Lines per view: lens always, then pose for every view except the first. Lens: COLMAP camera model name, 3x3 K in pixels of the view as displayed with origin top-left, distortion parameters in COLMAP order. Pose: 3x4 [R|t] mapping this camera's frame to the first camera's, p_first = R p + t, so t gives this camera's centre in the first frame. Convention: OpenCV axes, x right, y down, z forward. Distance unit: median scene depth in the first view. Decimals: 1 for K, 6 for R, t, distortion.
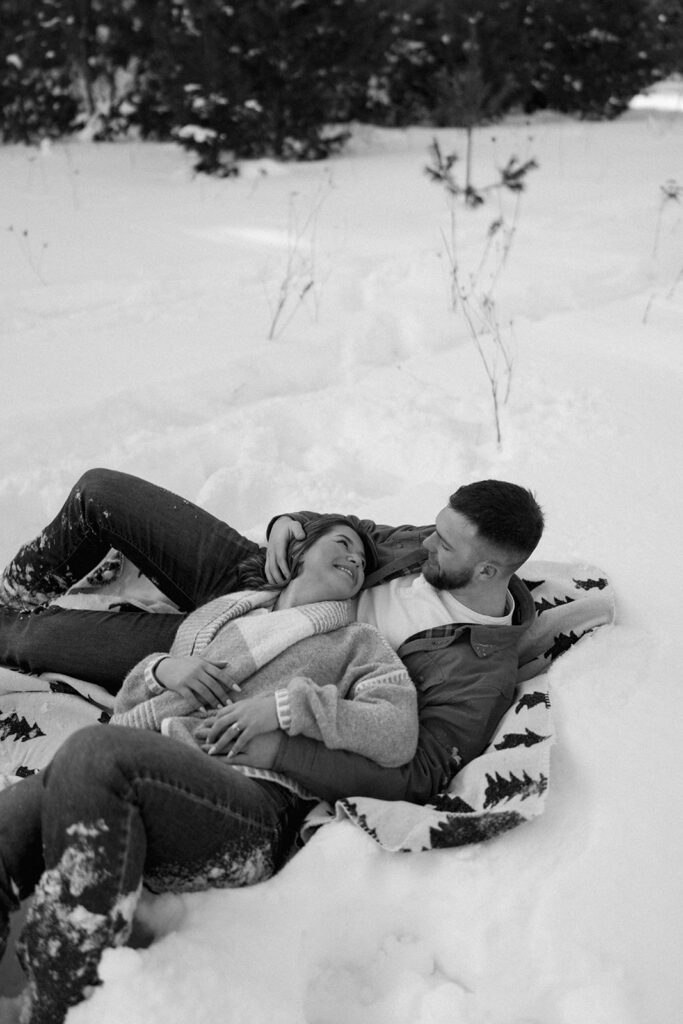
lens RADIAL K [[974.0, 0, 341.5], [0, 974.0, 512.0], [0, 0, 1]] dist [-0.001811, 0.001822]
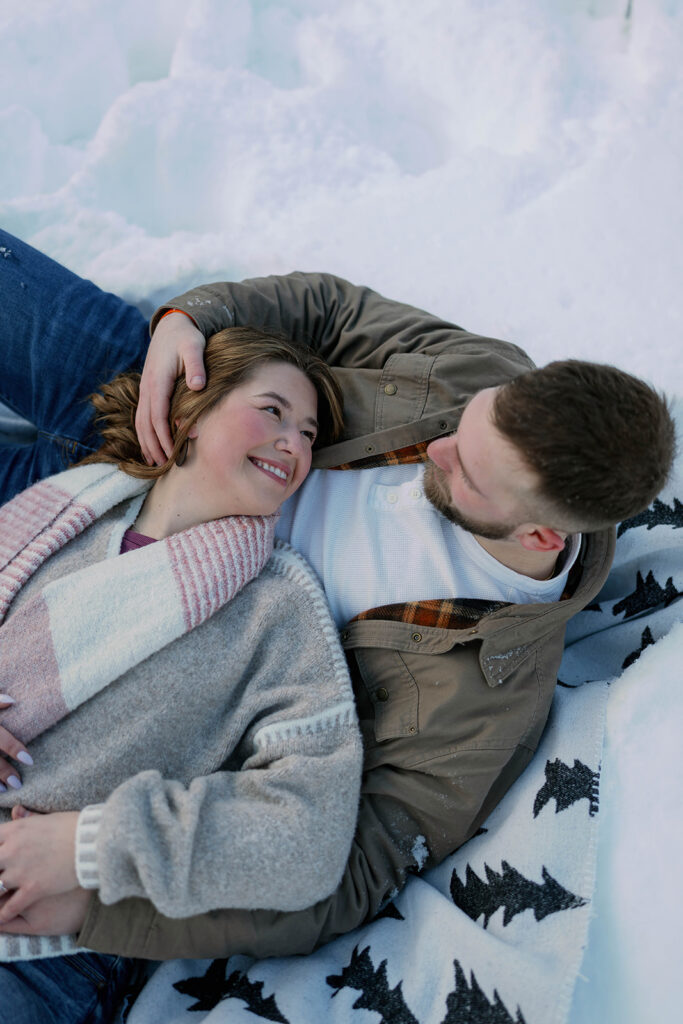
lens RADIAL K [[1005.0, 0, 341.5], [0, 1005.0, 512.0], [0, 0, 1]] dist [-0.036488, 0.000680]
pose [[0.994420, 0.101063, -0.030248, 0.067216], [-0.071003, 0.853260, 0.516630, -0.224741], [0.078022, -0.511600, 0.855674, 0.573815]]
